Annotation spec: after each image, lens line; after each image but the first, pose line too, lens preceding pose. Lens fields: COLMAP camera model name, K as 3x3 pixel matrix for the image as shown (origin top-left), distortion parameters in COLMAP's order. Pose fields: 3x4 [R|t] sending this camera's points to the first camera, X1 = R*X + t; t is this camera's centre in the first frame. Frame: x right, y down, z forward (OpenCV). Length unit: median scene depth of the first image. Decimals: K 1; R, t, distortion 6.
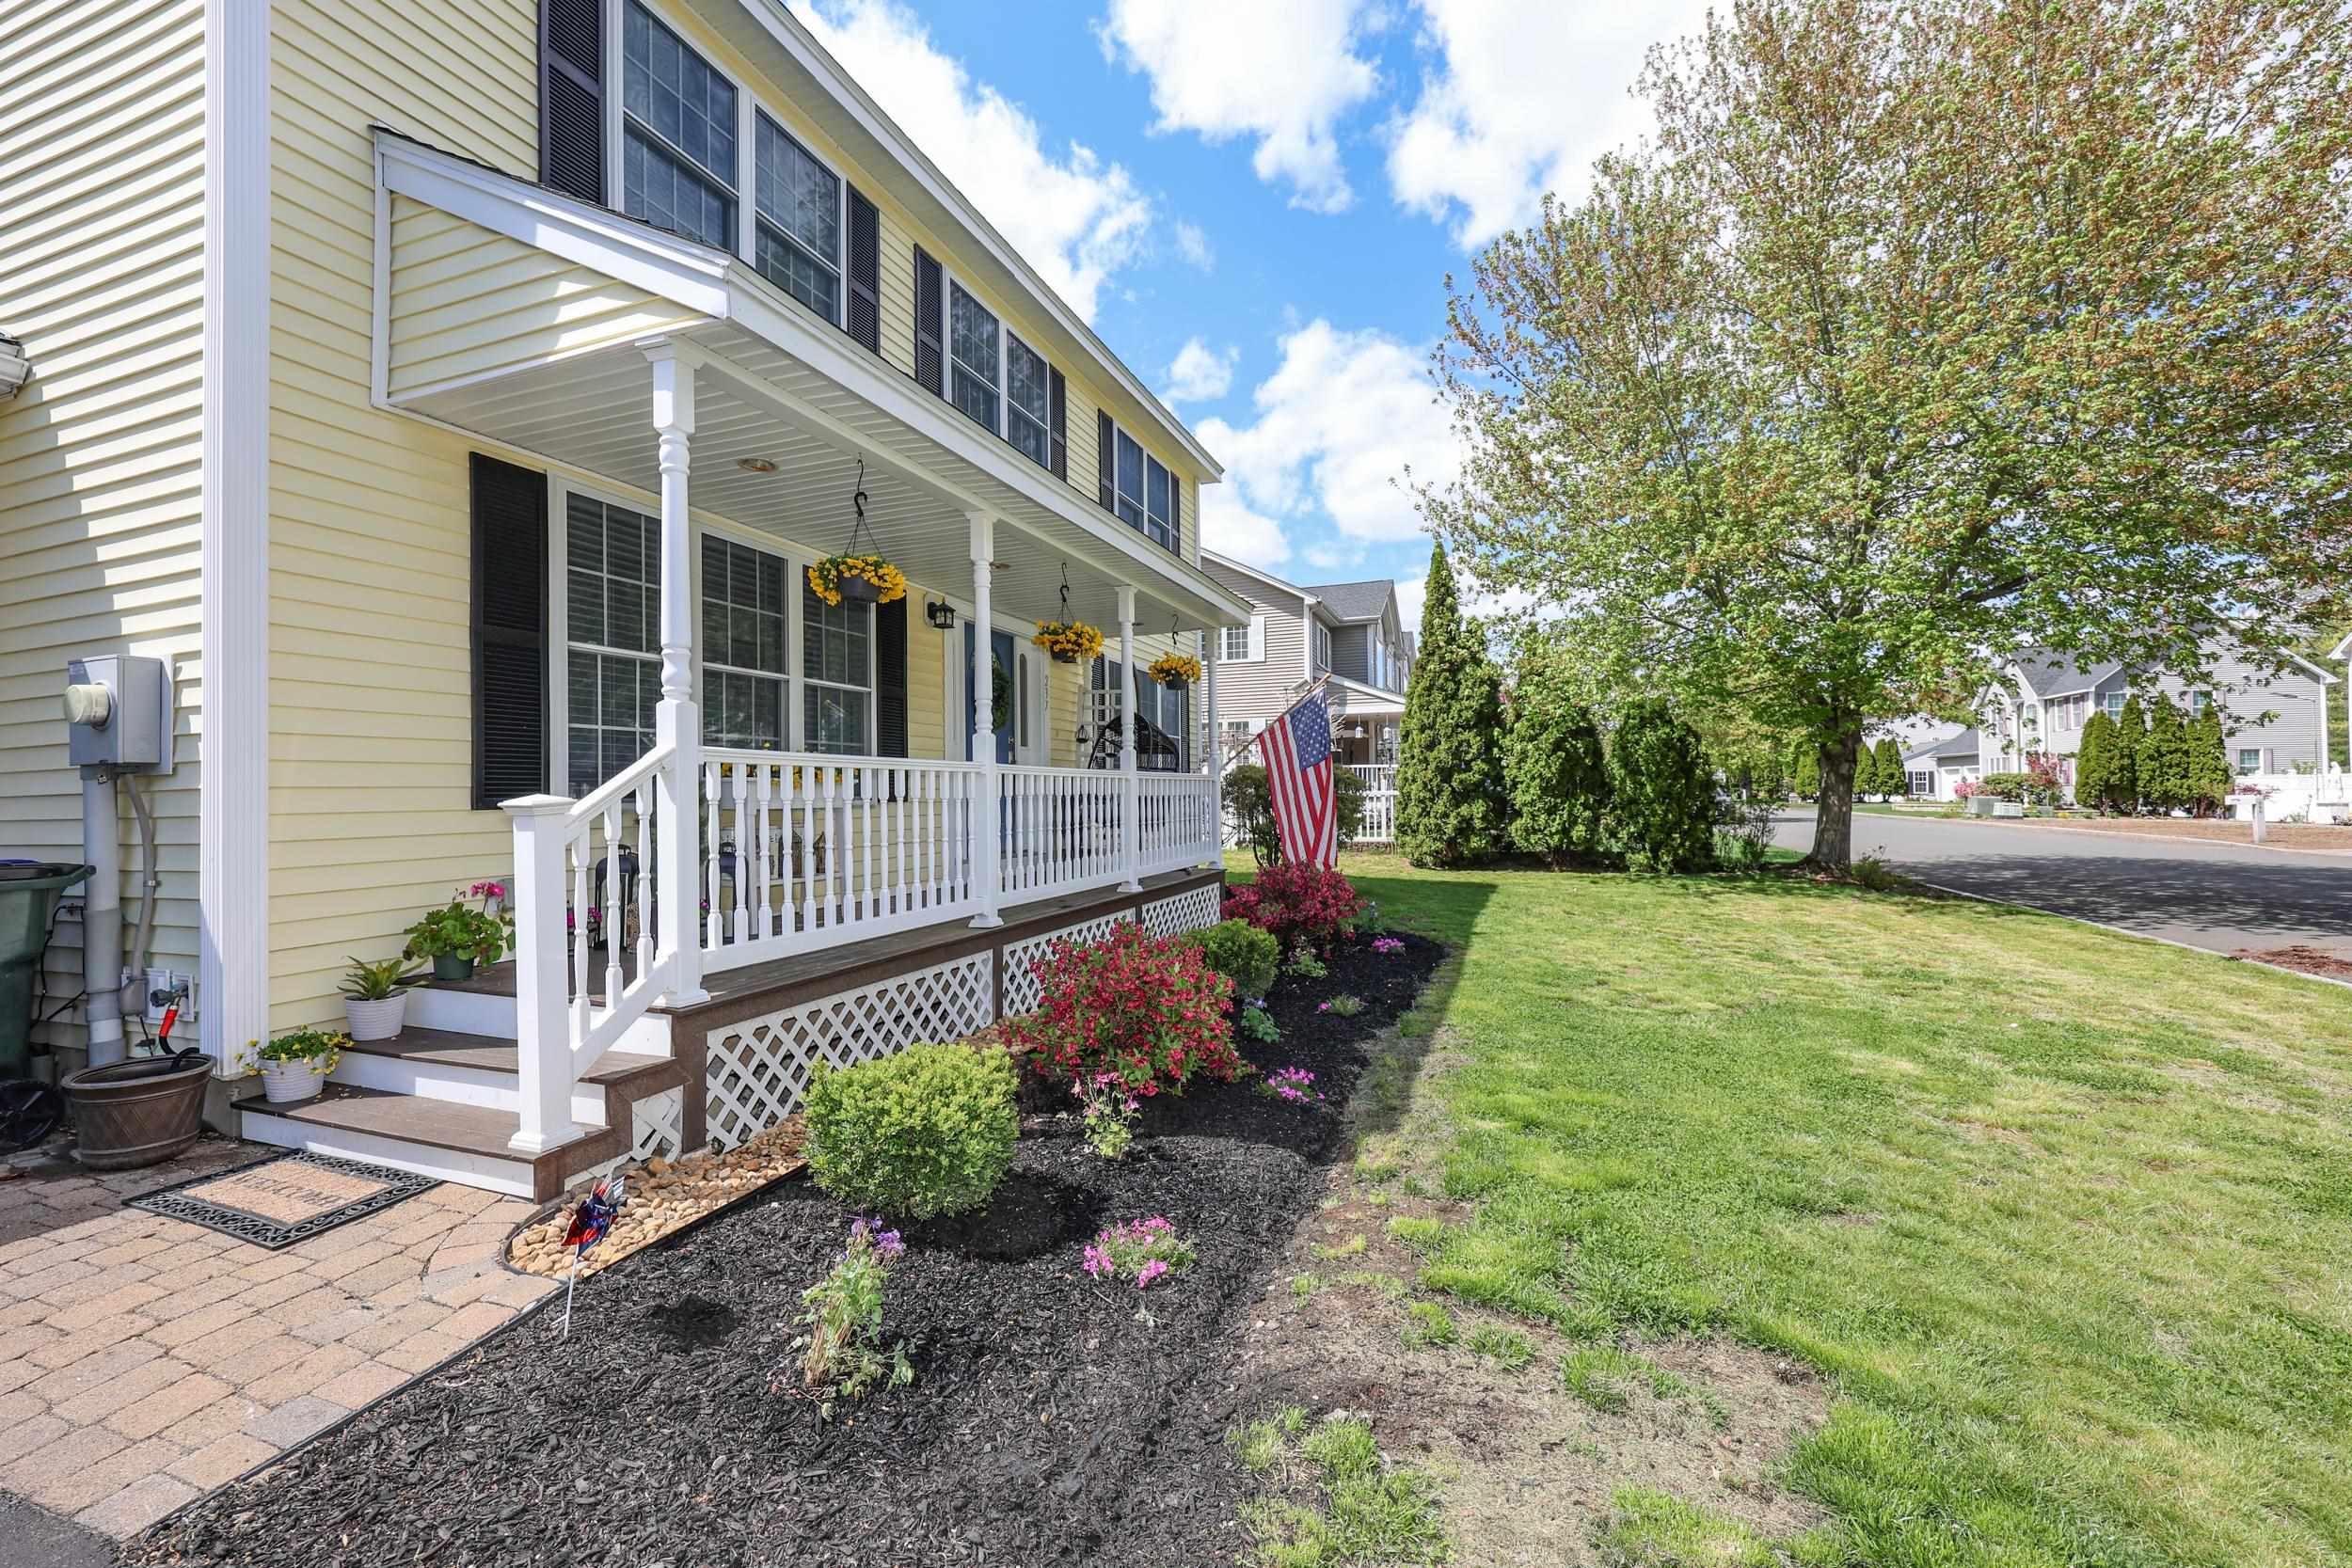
lens RADIAL K [[972.7, 0, 1145.1], [0, 972.7, 783.9], [0, 0, 1]] dist [0.001960, 0.000211]
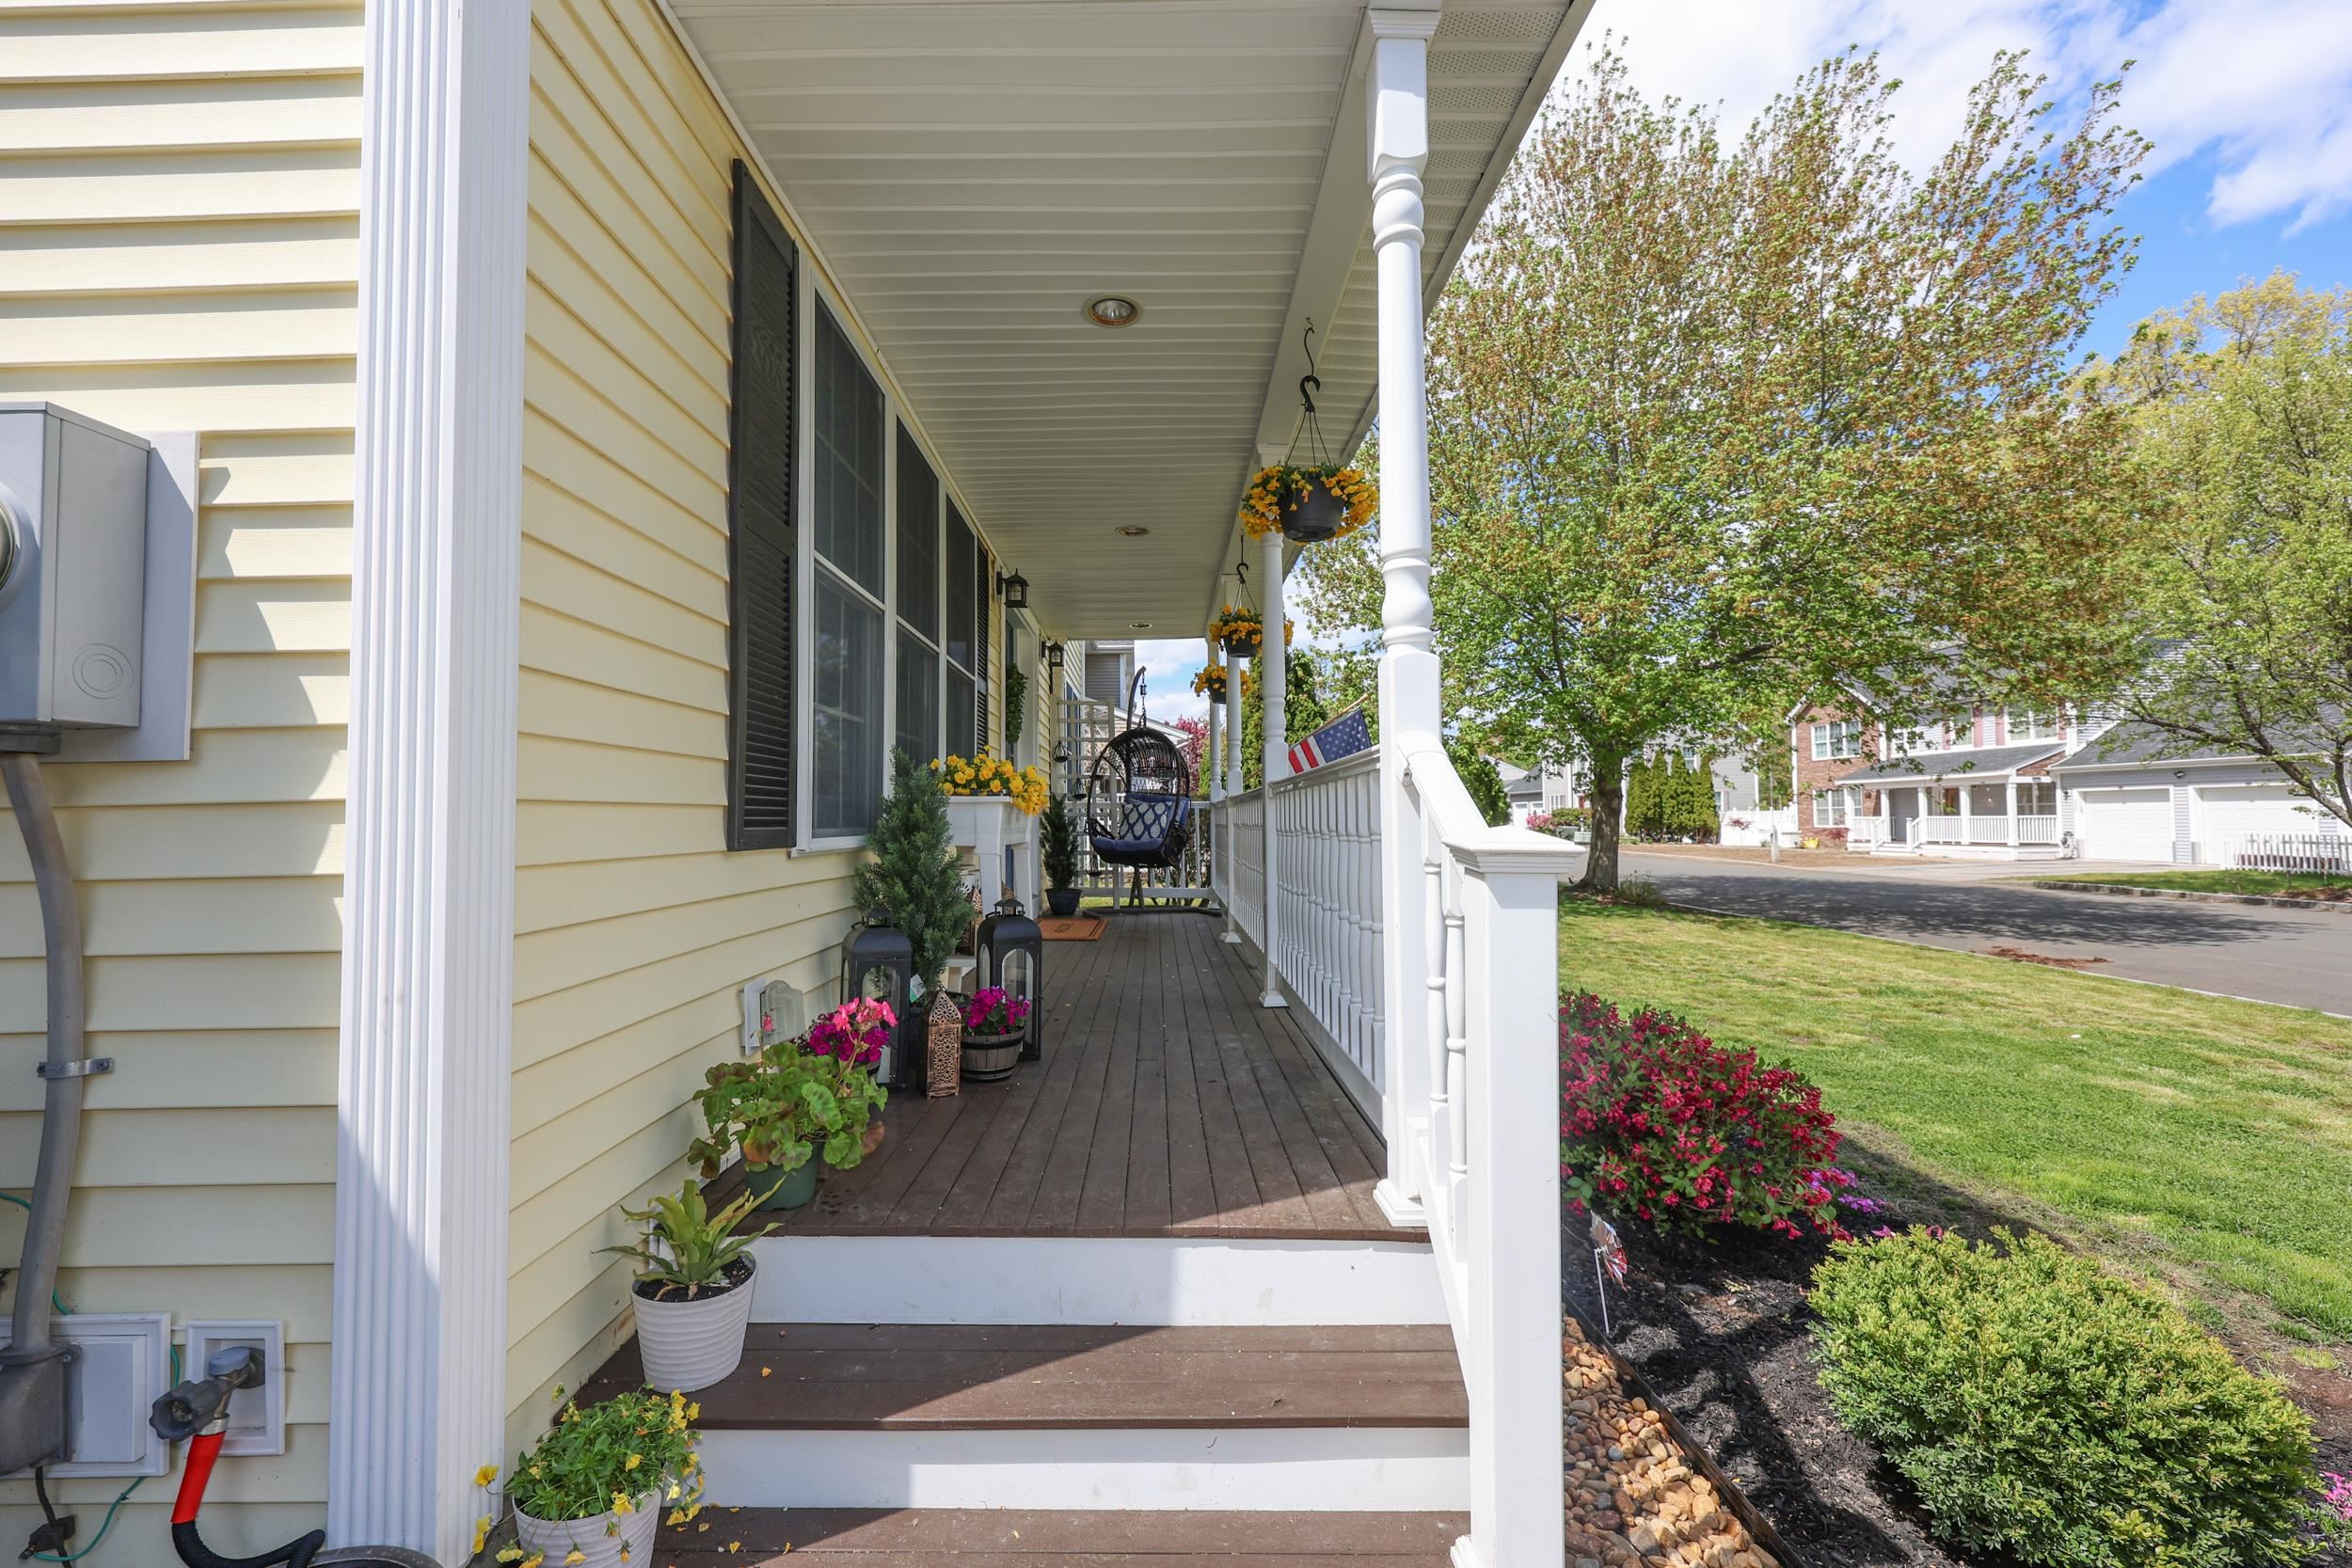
lens RADIAL K [[972.7, 0, 1145.1], [0, 972.7, 783.9], [0, 0, 1]] dist [0.001960, 0.000211]
pose [[0.937540, 0.016290, 0.347495, -0.213256], [-0.005633, 0.999483, -0.031657, 0.002270], [-0.347831, 0.027722, 0.937147, 0.145140]]
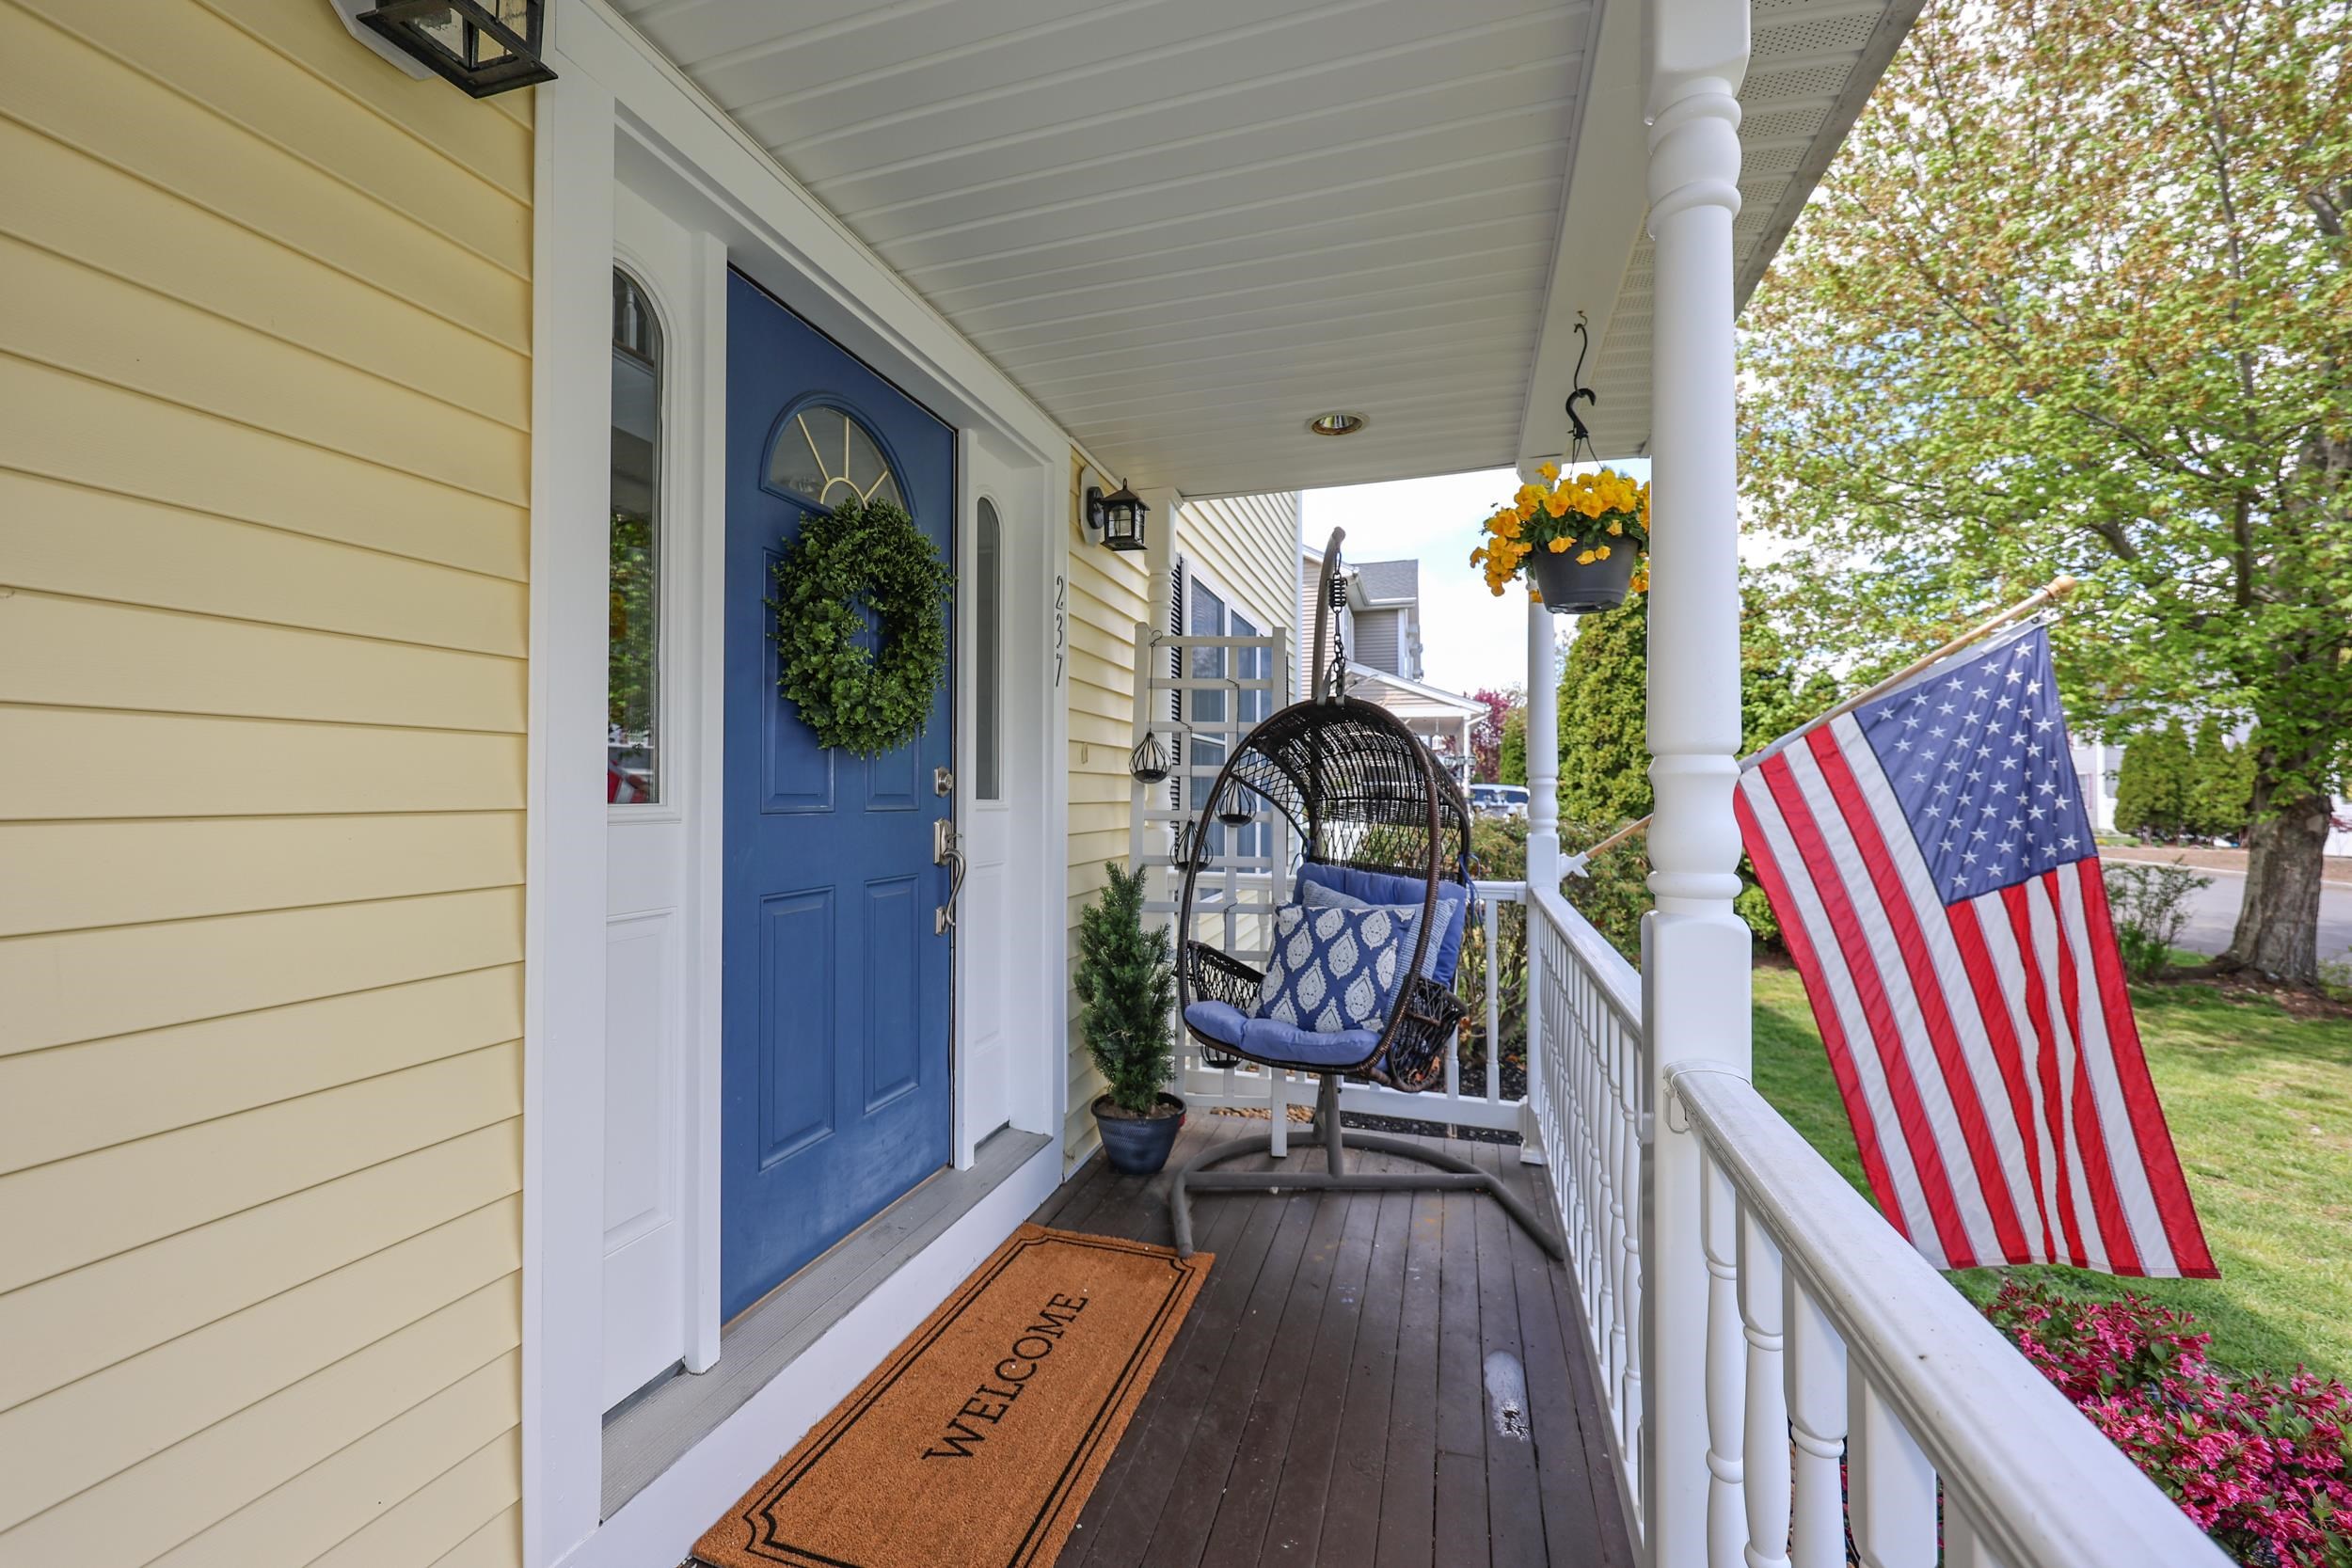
lens RADIAL K [[972.7, 0, 1145.1], [0, 972.7, 783.9], [0, 0, 1]] dist [0.001960, 0.000211]
pose [[0.998070, 0.014152, 0.060458, -0.065261], [-0.013990, 0.999897, -0.003107, -0.029971], [-0.060495, 0.002255, 0.998166, 0.484029]]
